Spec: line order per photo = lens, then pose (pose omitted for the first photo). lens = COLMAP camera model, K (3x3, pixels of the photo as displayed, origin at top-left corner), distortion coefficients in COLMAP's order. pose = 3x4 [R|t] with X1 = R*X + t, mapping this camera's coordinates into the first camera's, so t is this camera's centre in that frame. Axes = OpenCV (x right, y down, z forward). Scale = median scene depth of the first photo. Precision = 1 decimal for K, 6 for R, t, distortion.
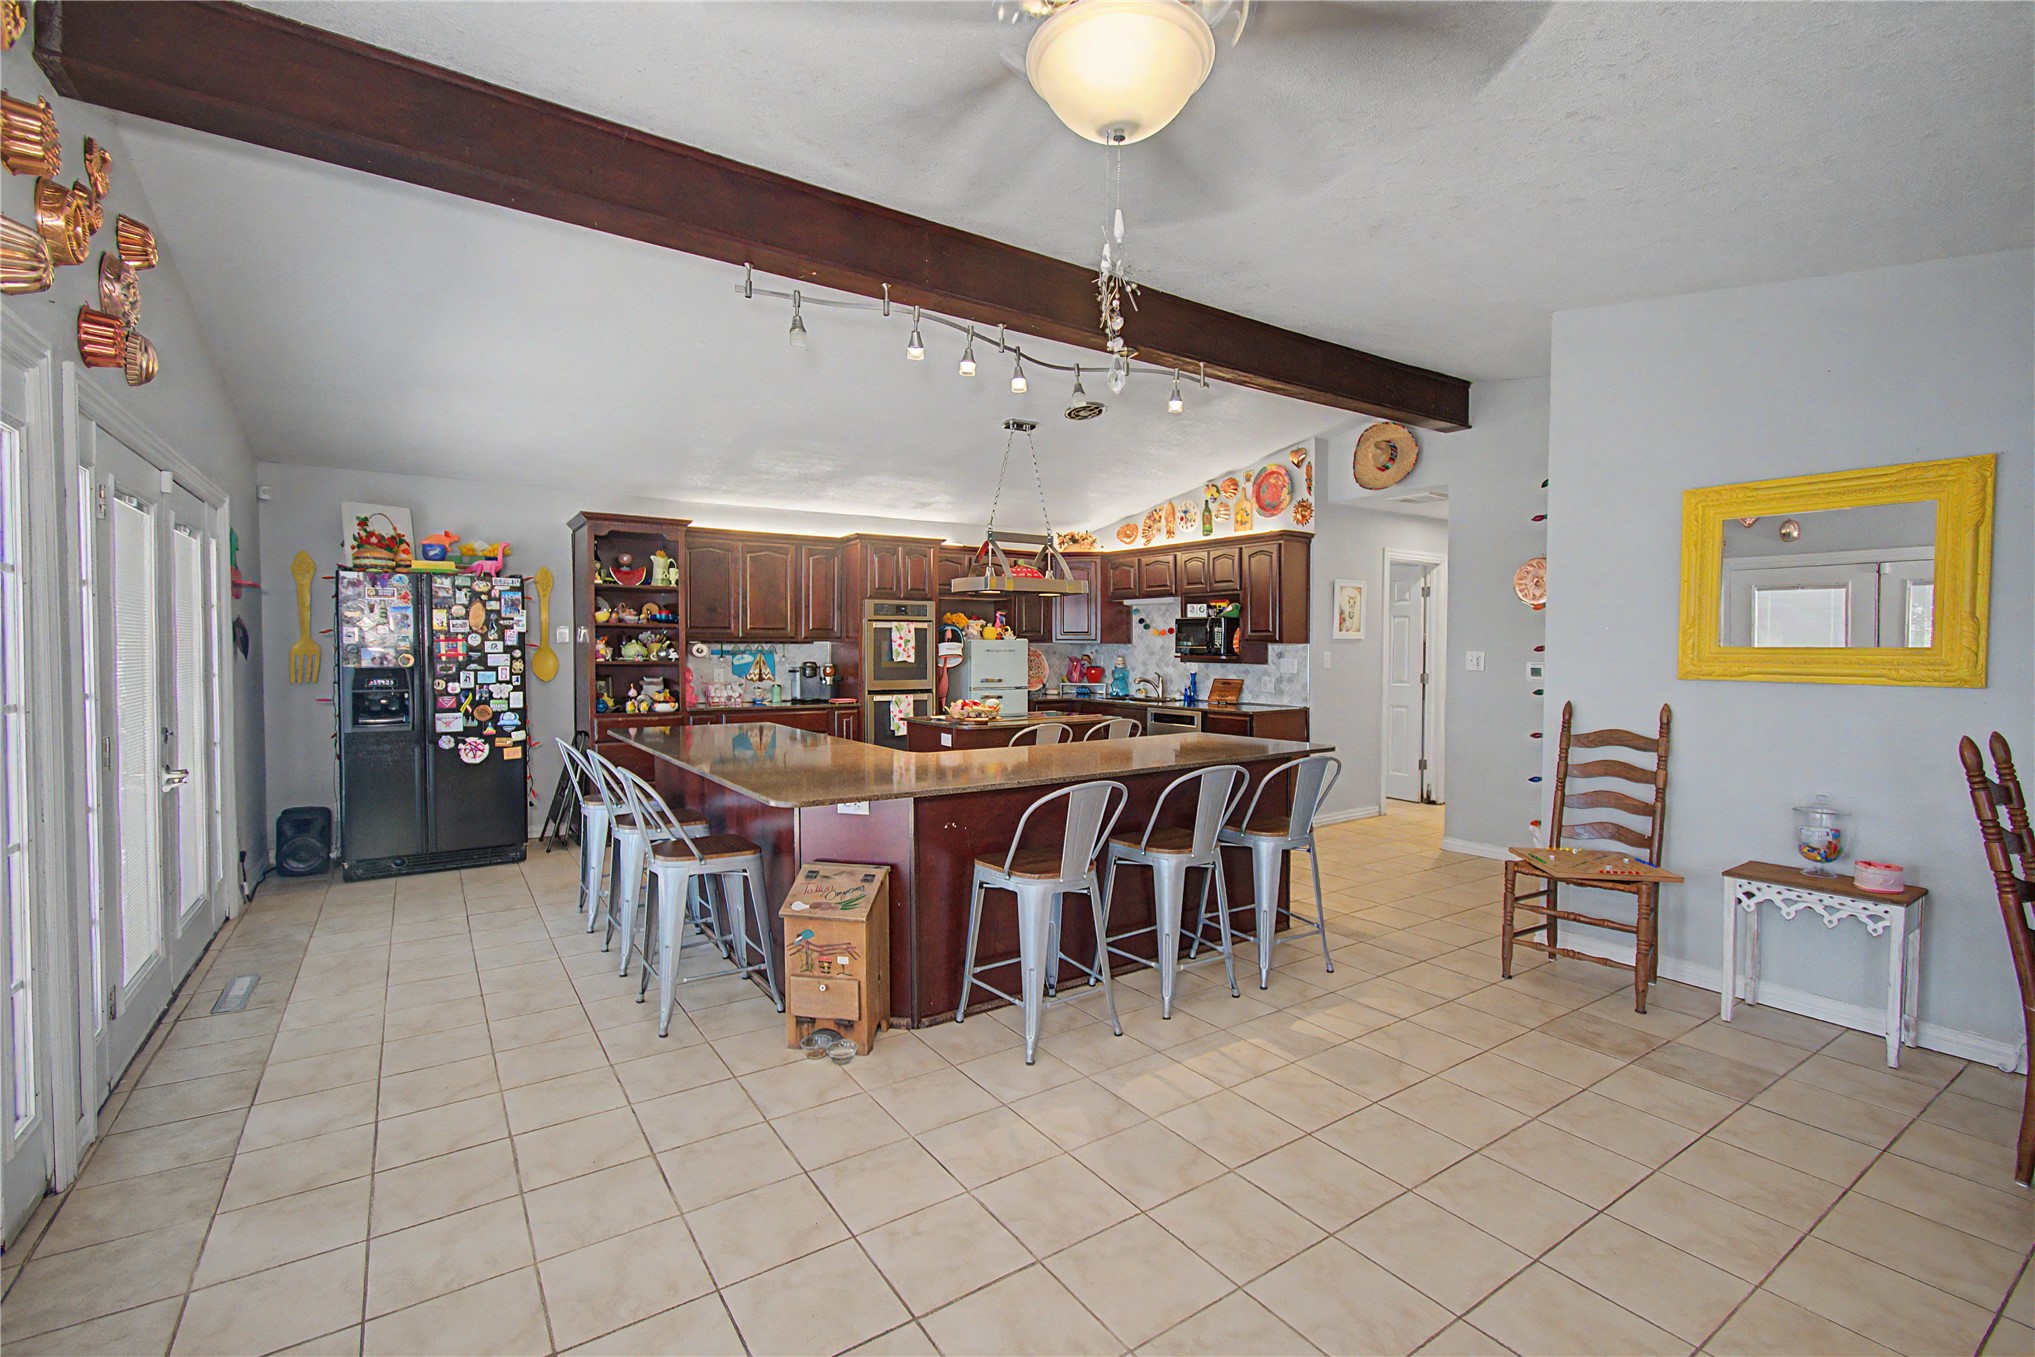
lens RADIAL K [[915.9, 0, 1010.6], [0, 915.9, 672.9], [0, 0, 1]] dist [-0.001673, 0.004868]
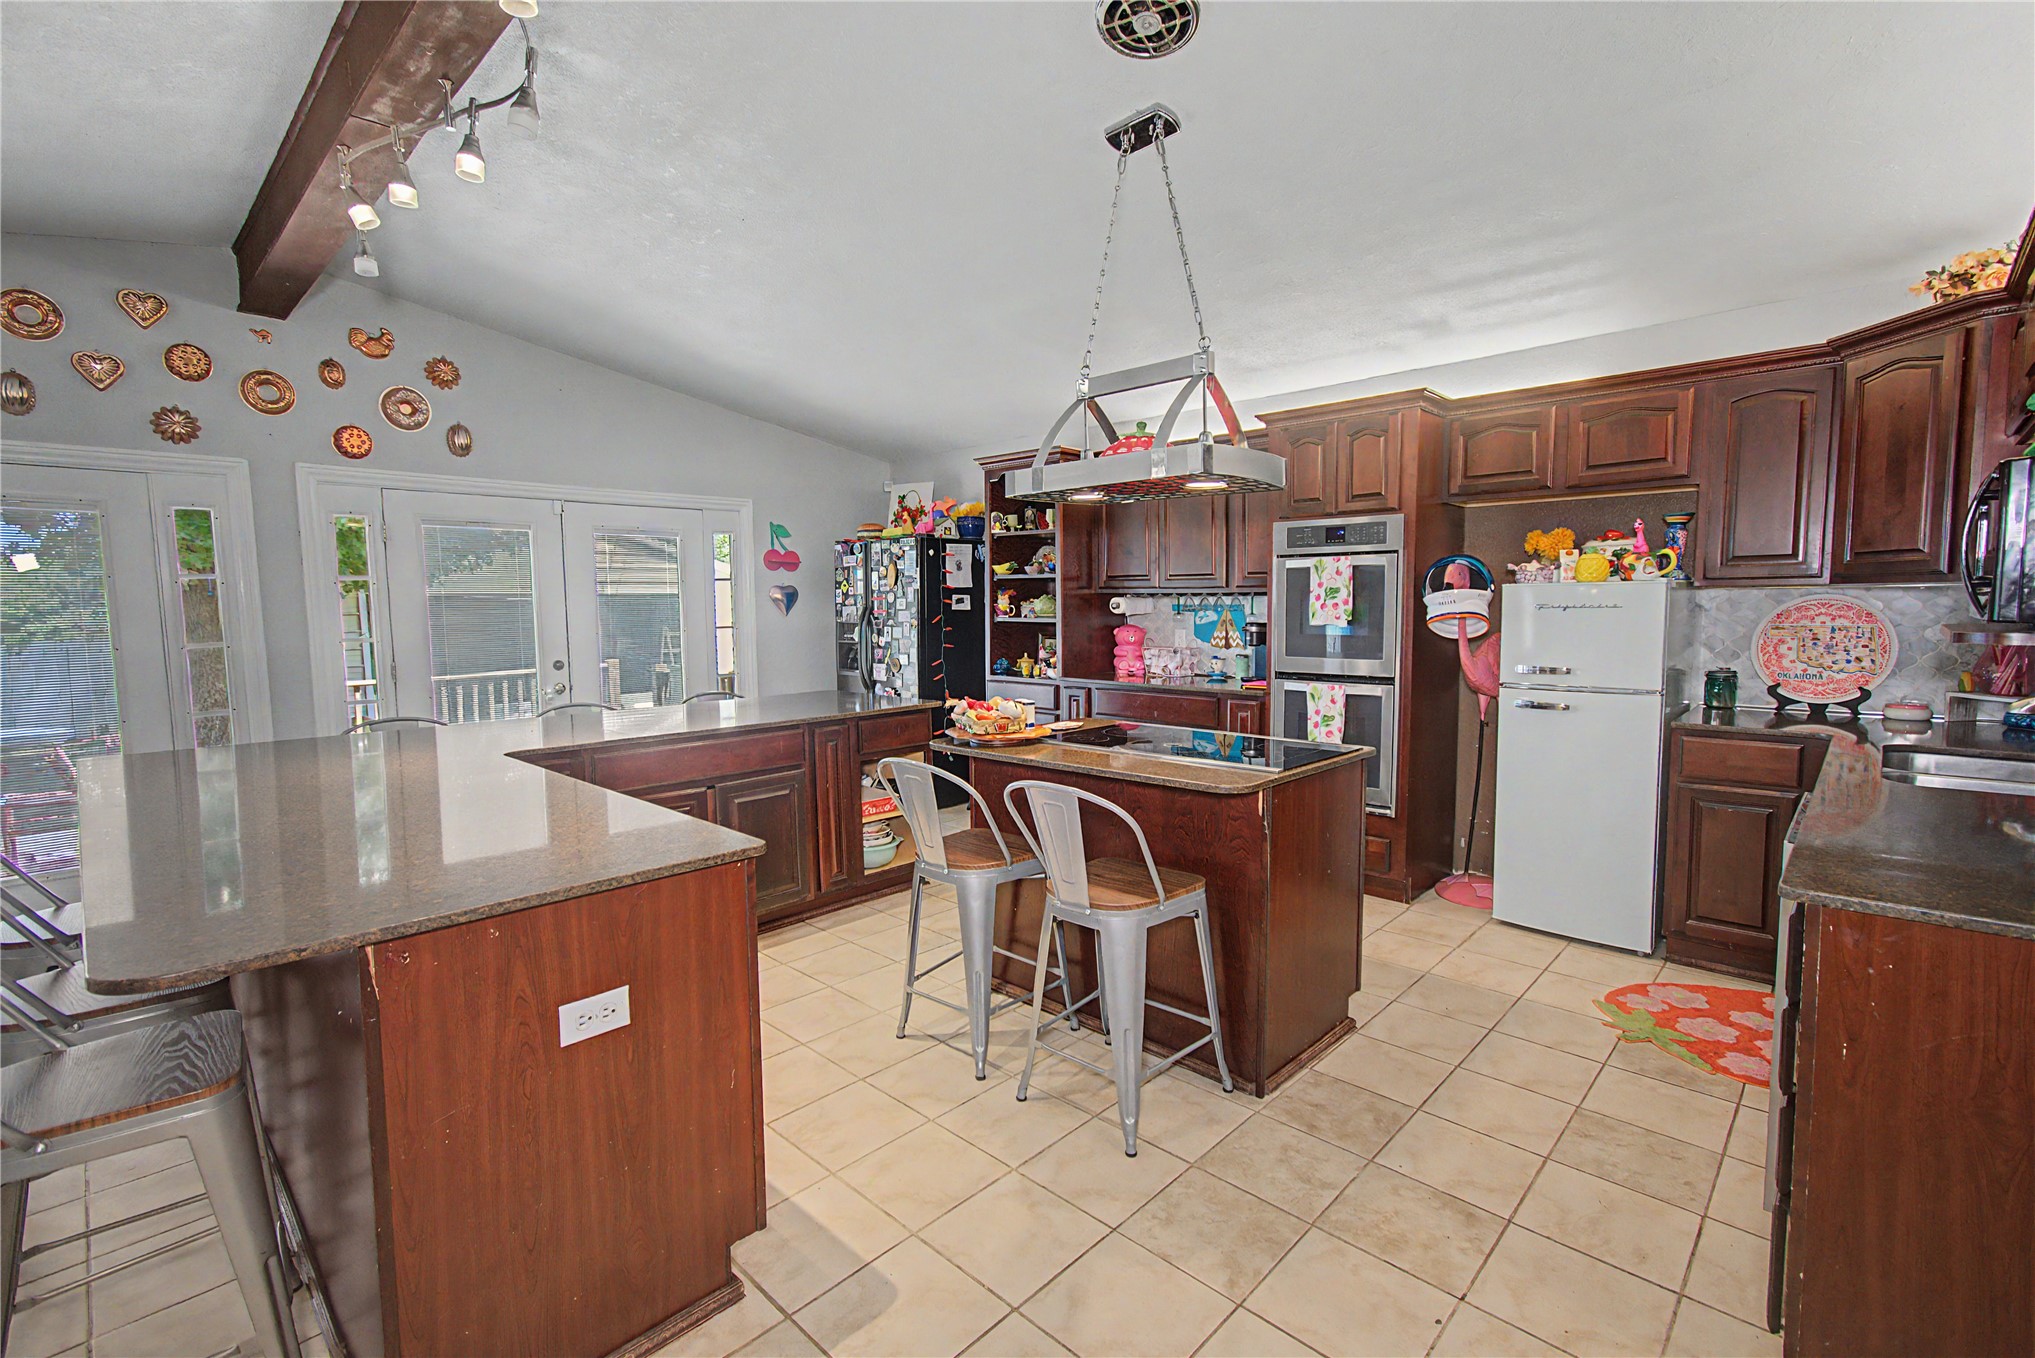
lens RADIAL K [[915.9, 0, 1032.9], [0, 915.9, 672.5], [0, 0, 1]] dist [-0.001673, 0.004868]
pose [[0.237790, 0.071701, -0.968667, 0.418954], [-0.016595, 0.997426, 0.069756, -0.021107], [0.971175, -0.000512, 0.238367, 0.723676]]
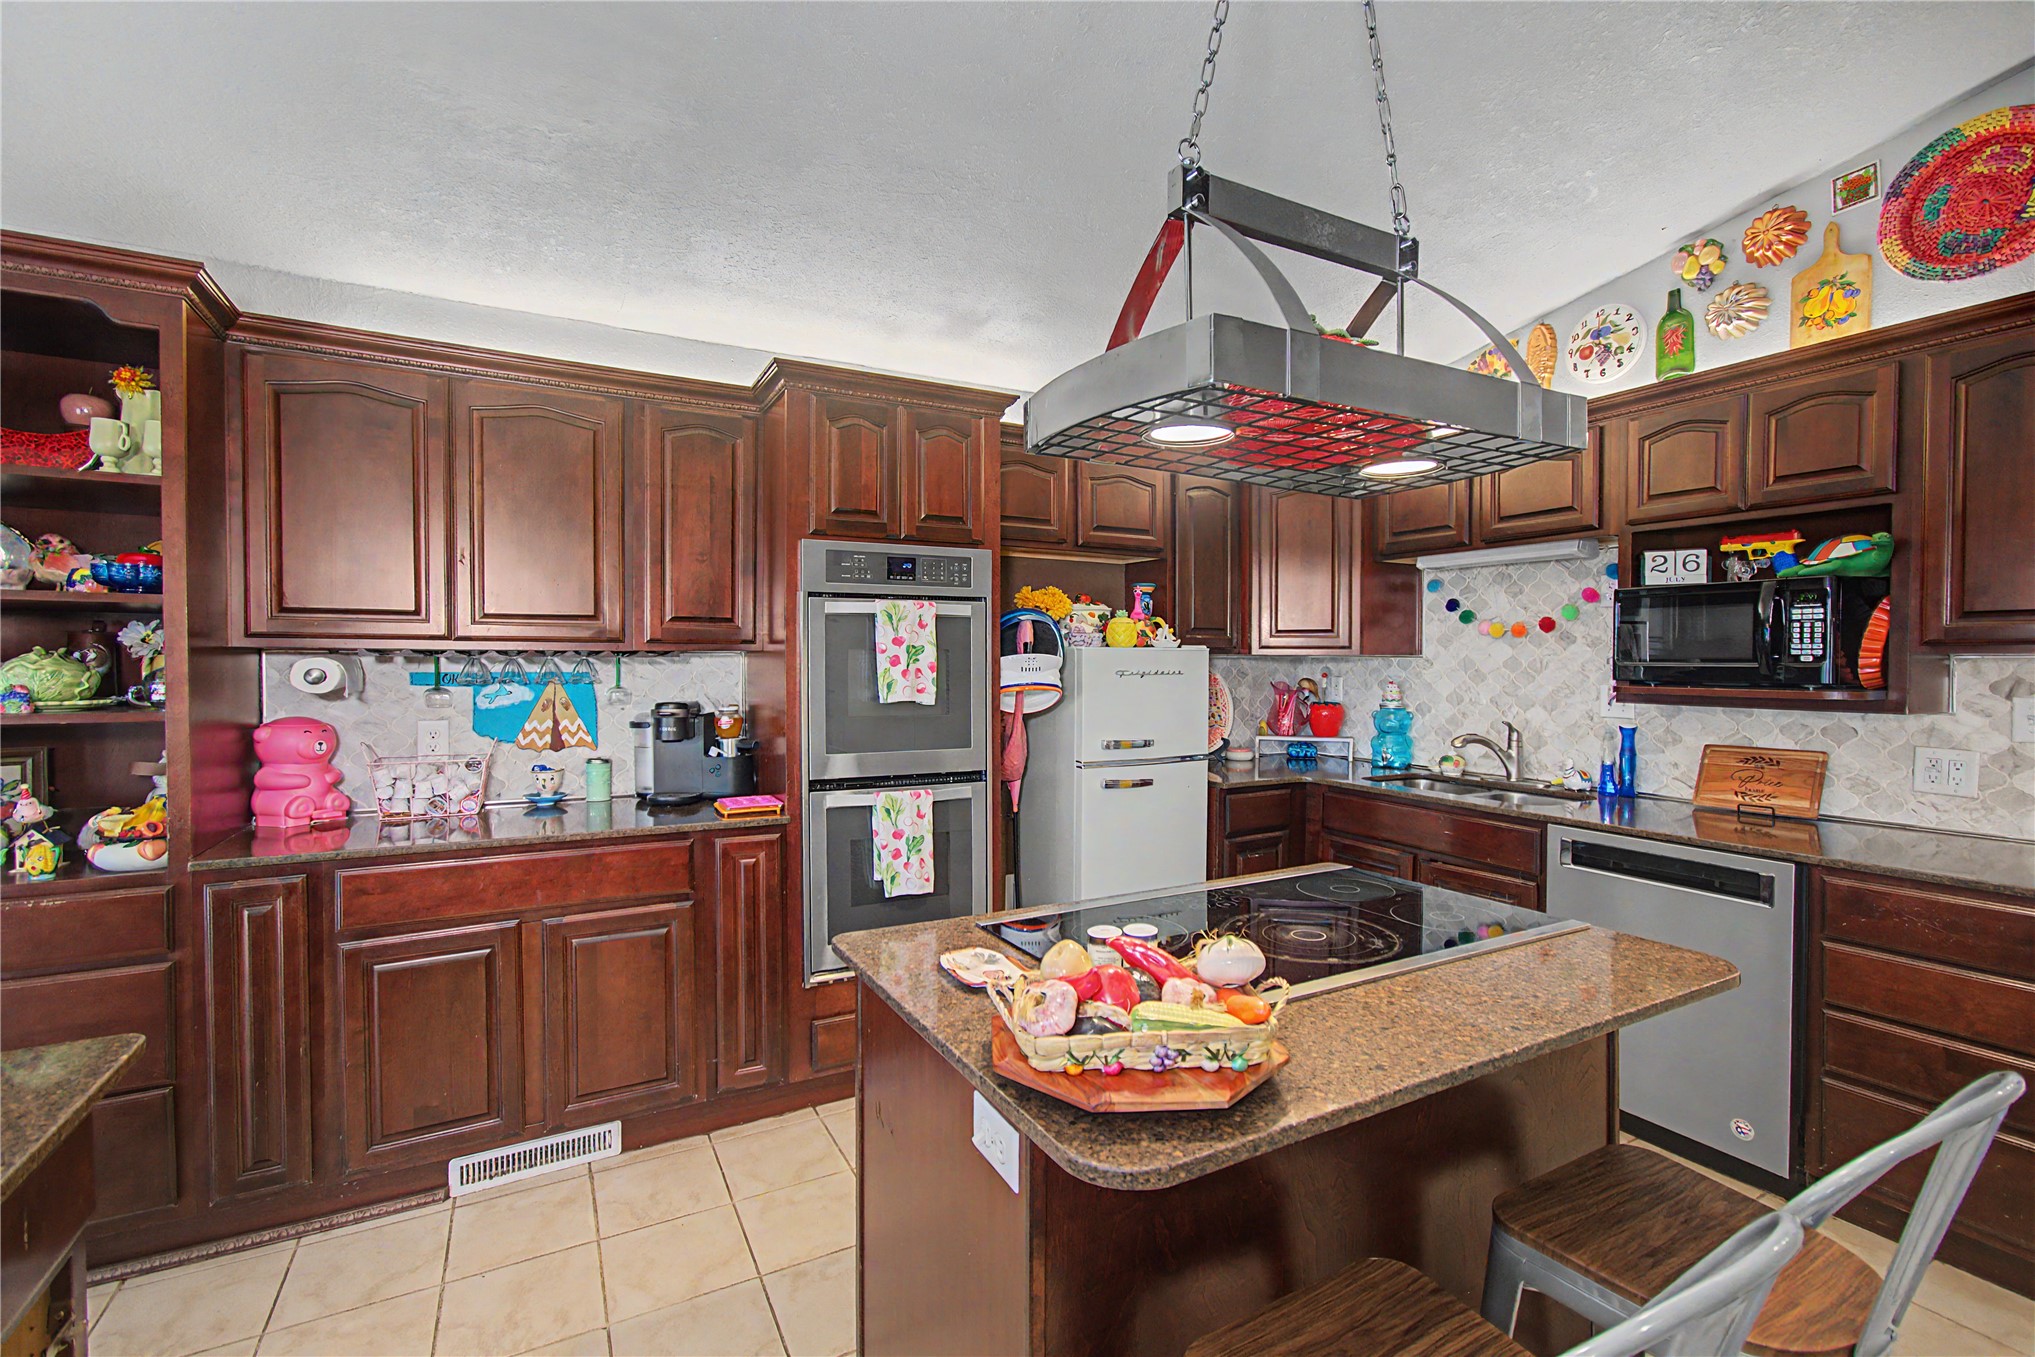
lens RADIAL K [[915.9, 0, 1022.0], [0, 915.9, 680.4], [0, 0, 1]] dist [-0.001673, 0.004868]
pose [[0.996828, -0.000435, -0.079586, -0.040494], [-0.000255, 0.999962, -0.008658, -0.019462], [0.079587, 0.008650, 0.996790, 0.657871]]
